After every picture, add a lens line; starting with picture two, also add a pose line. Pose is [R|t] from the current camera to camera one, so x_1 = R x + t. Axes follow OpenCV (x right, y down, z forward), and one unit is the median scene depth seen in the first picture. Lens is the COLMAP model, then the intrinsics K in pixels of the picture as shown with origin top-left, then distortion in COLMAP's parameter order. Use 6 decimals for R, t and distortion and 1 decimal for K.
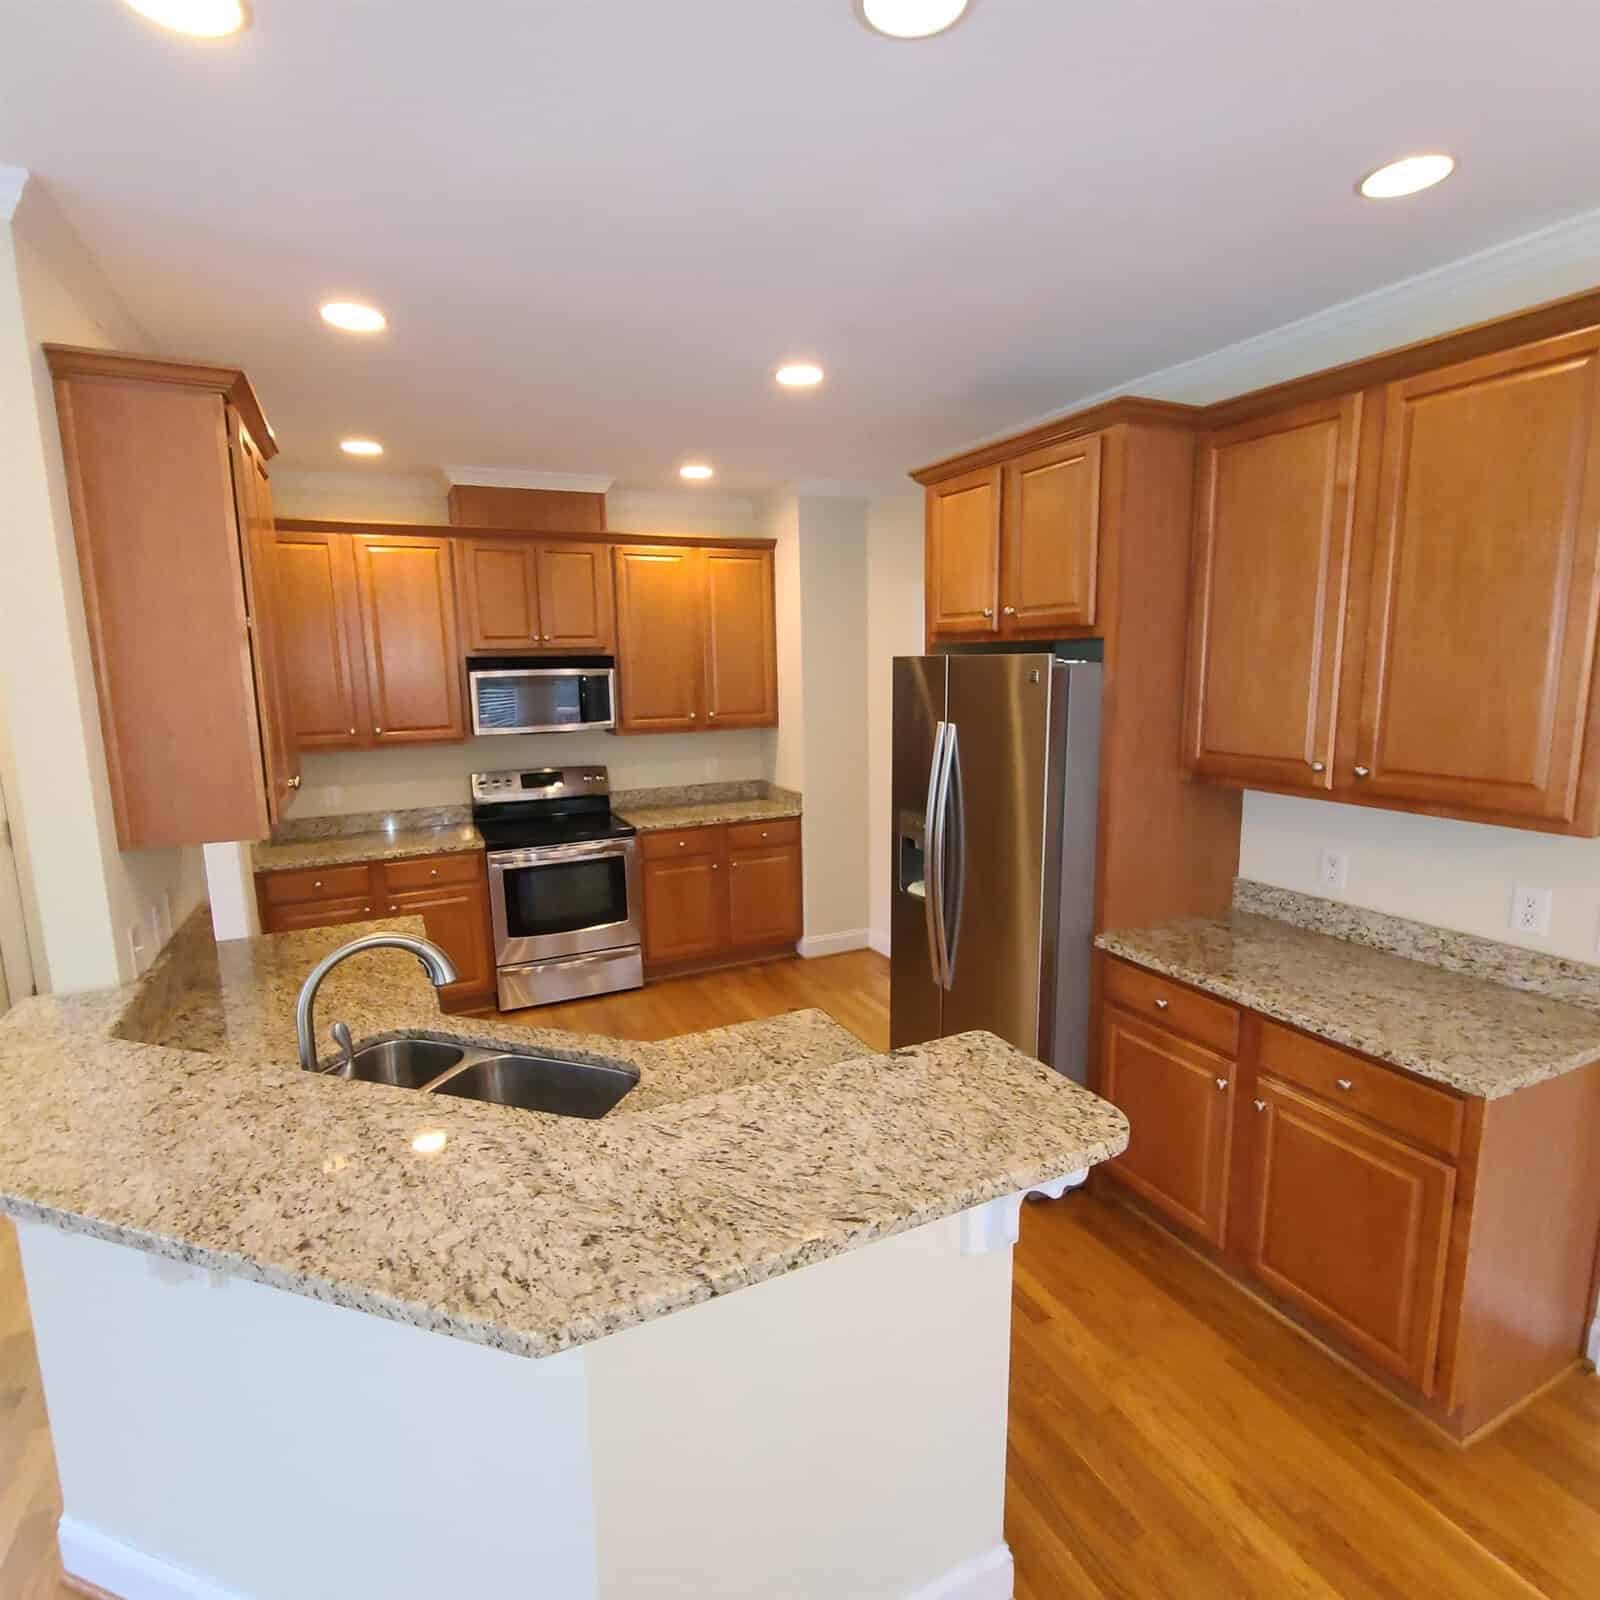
lens RADIAL K [[874.2, 0, 802.8], [0, 874.2, 799.2], [0, 0, 1]] dist [-0.005297, 0.002055]
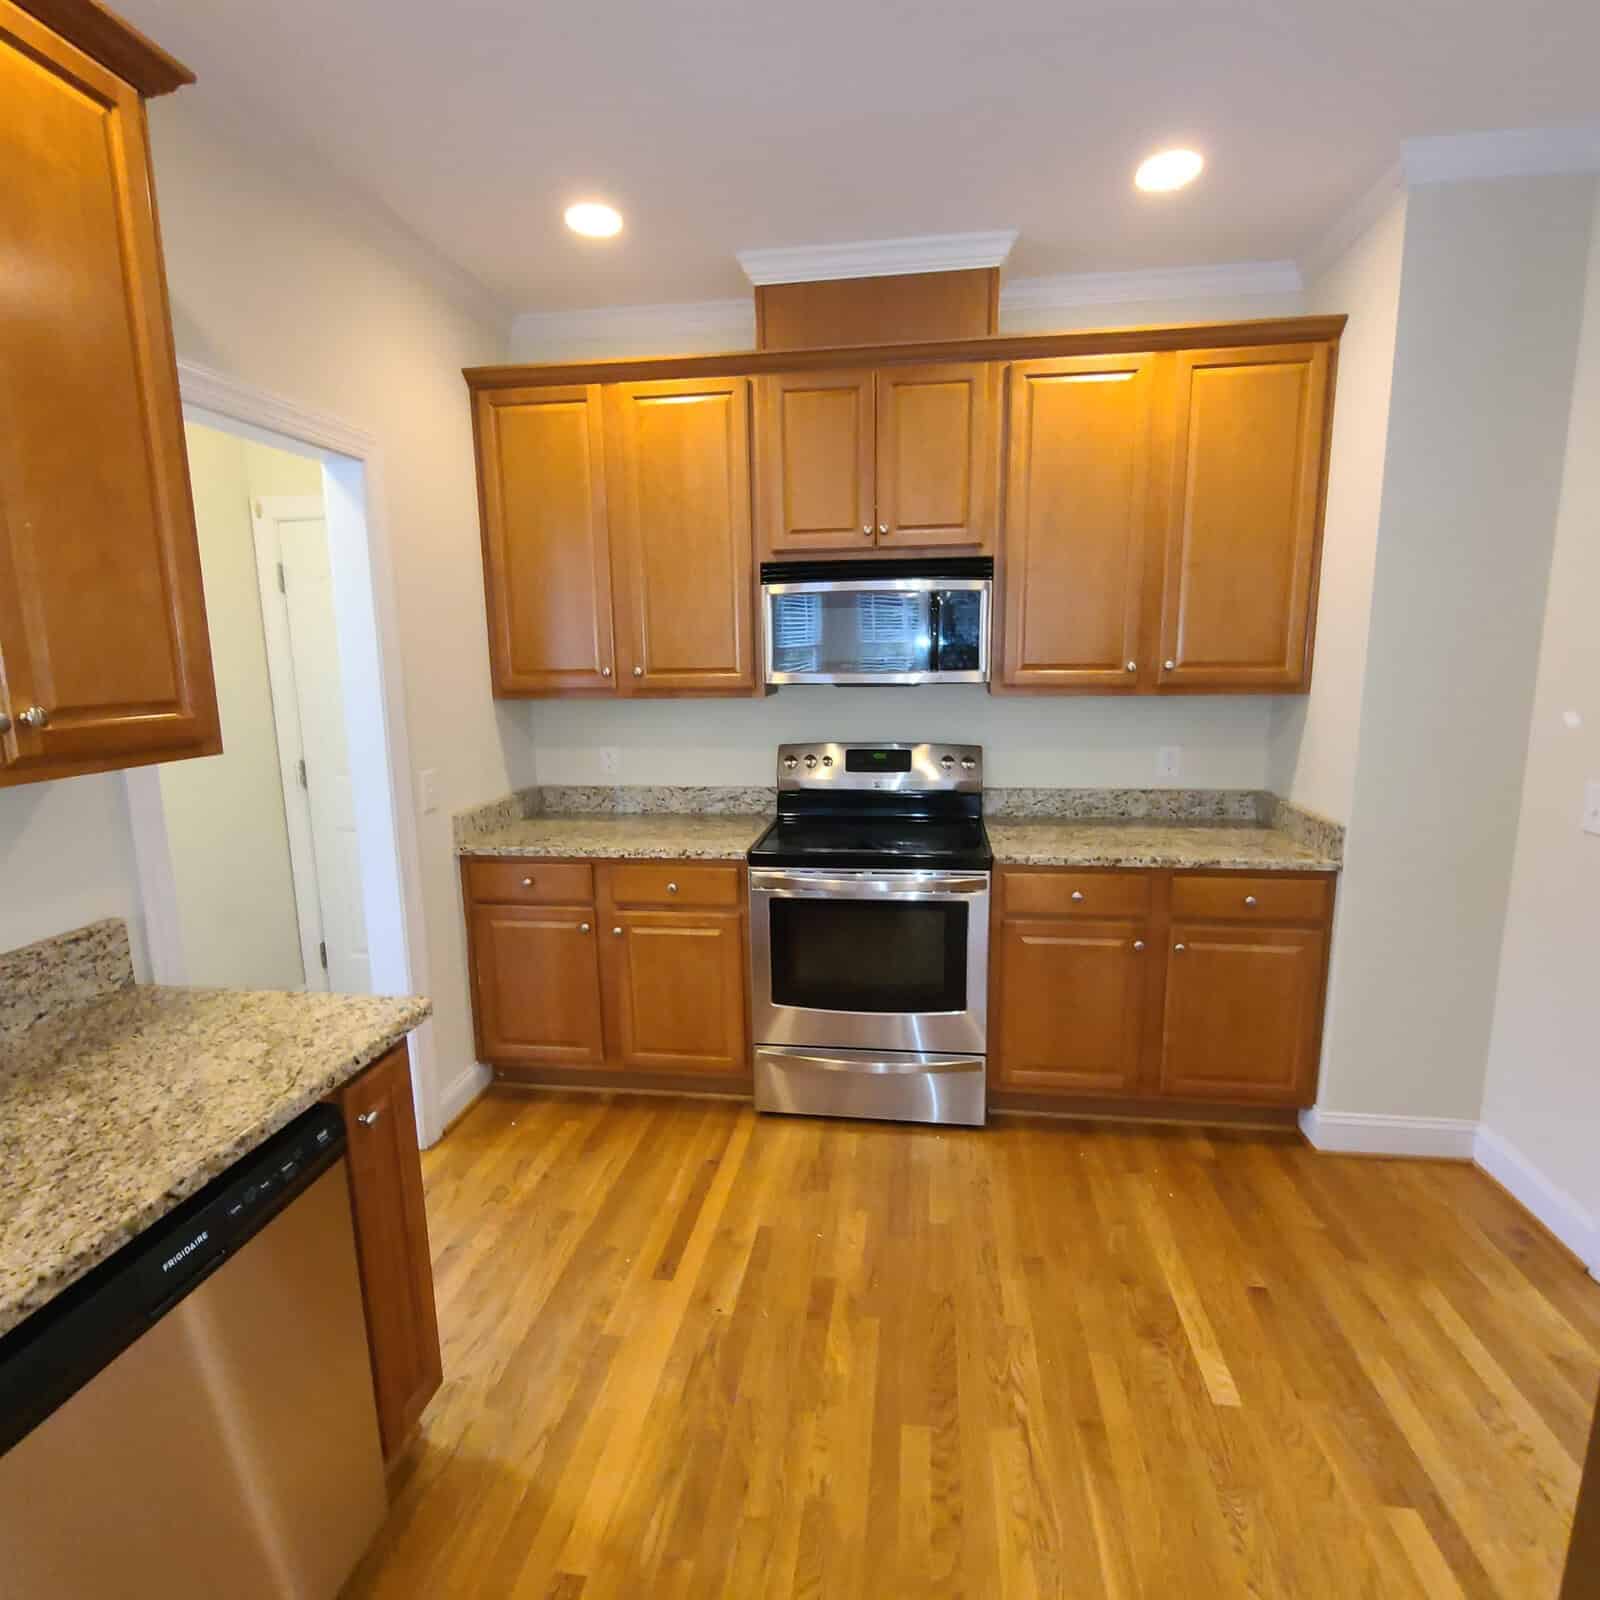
lens RADIAL K [[874.2, 0, 803.6], [0, 874.2, 802.0], [0, 0, 1]] dist [-0.005297, 0.002055]
pose [[0.833496, 0.102159, -0.542999, 0.011671], [-0.090294, 0.994731, 0.048548, -0.019974], [0.545098, 0.008565, 0.838329, 0.472433]]
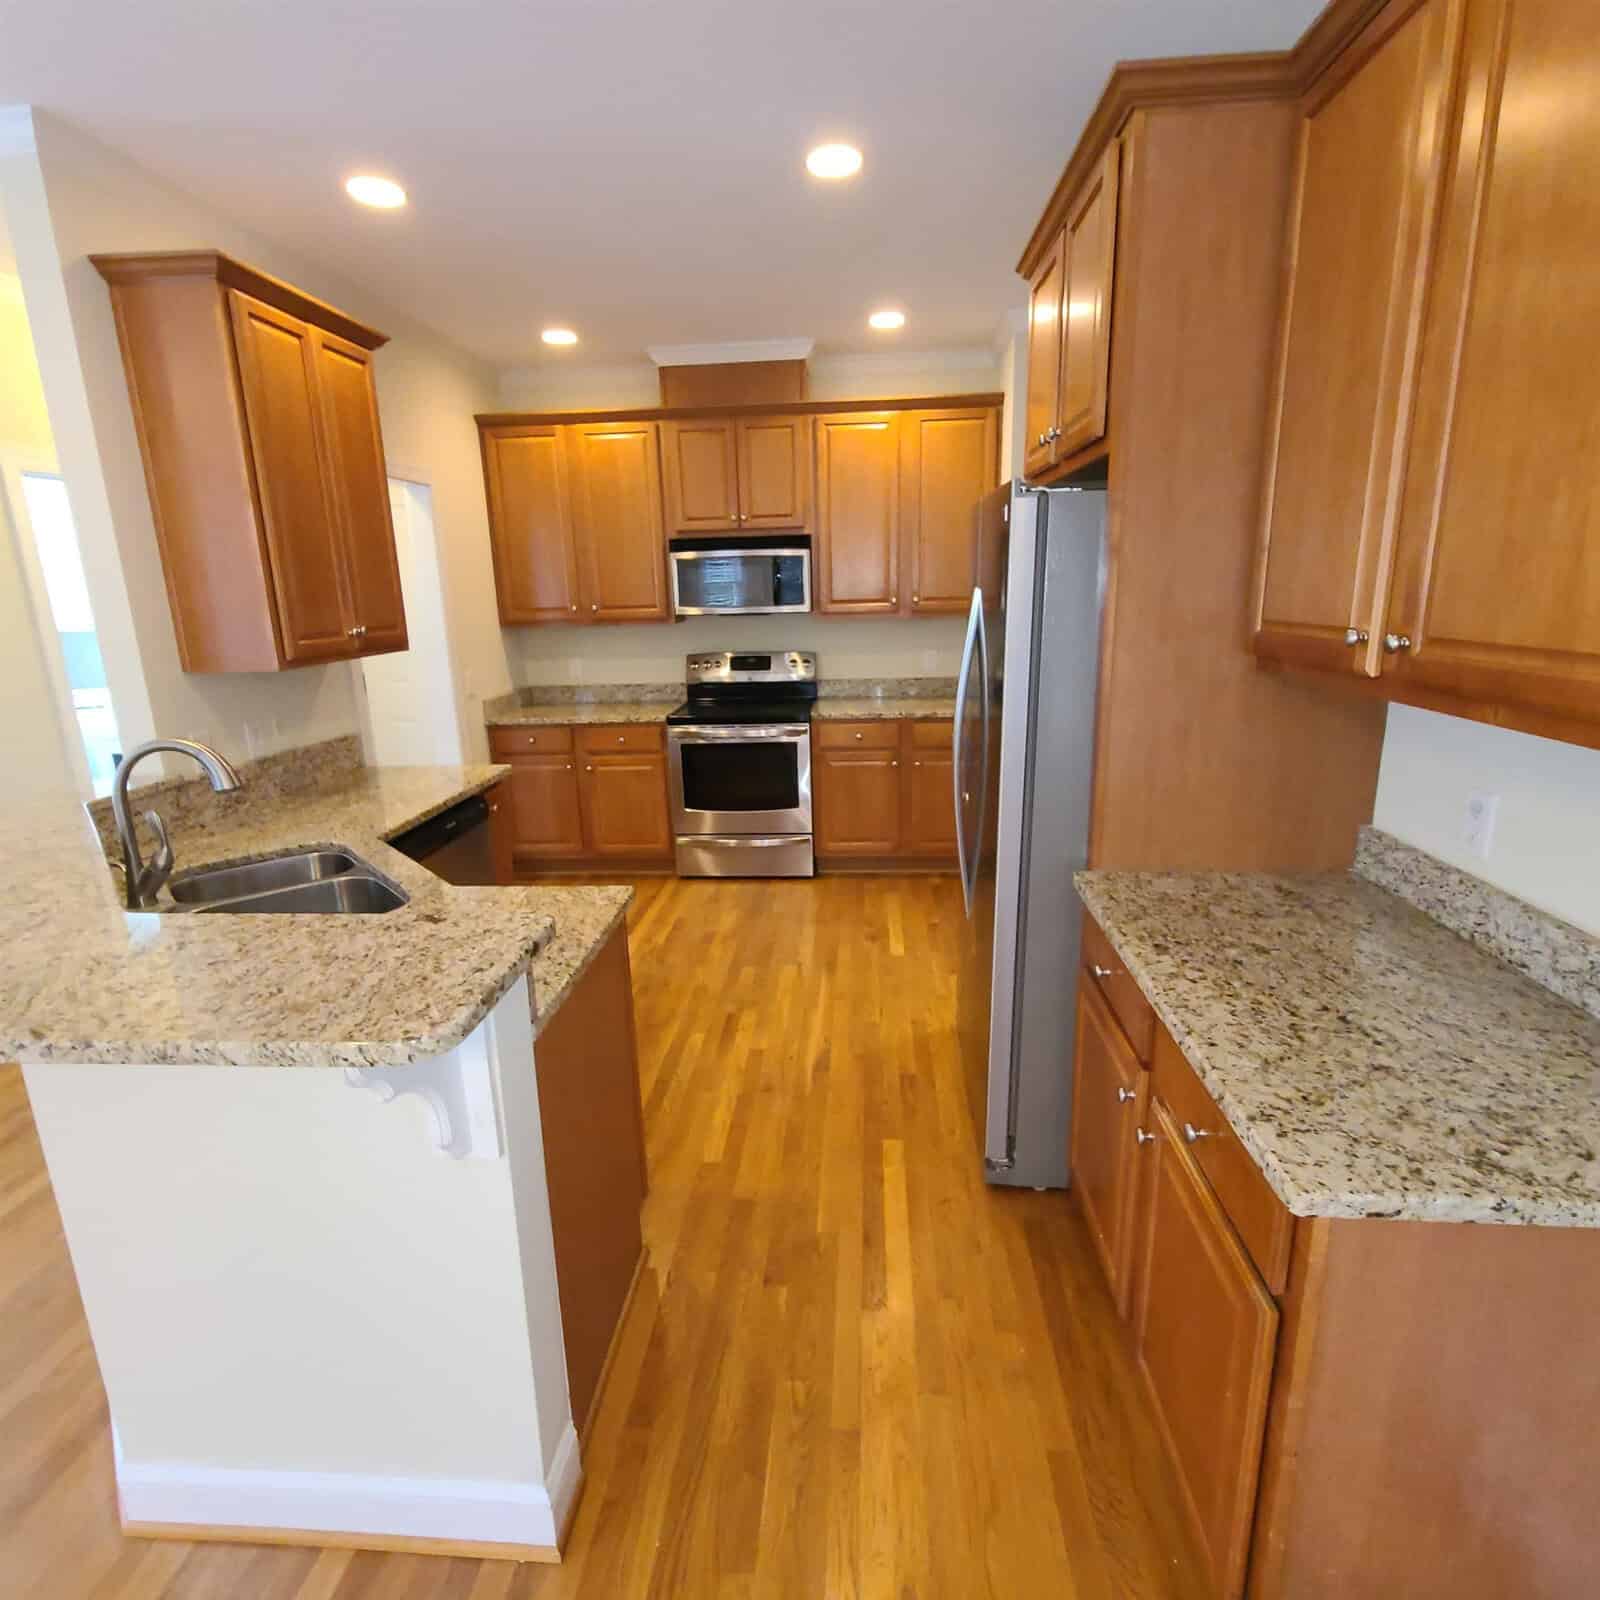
lens RADIAL K [[874.2, 0, 801.8], [0, 874.2, 800.0], [0, 0, 1]] dist [-0.005297, 0.002055]
pose [[0.868459, 0.116415, -0.481898, 0.291844], [-0.069011, 0.990963, 0.115025, 0.015996], [0.490934, -0.066638, 0.868644, 0.147642]]
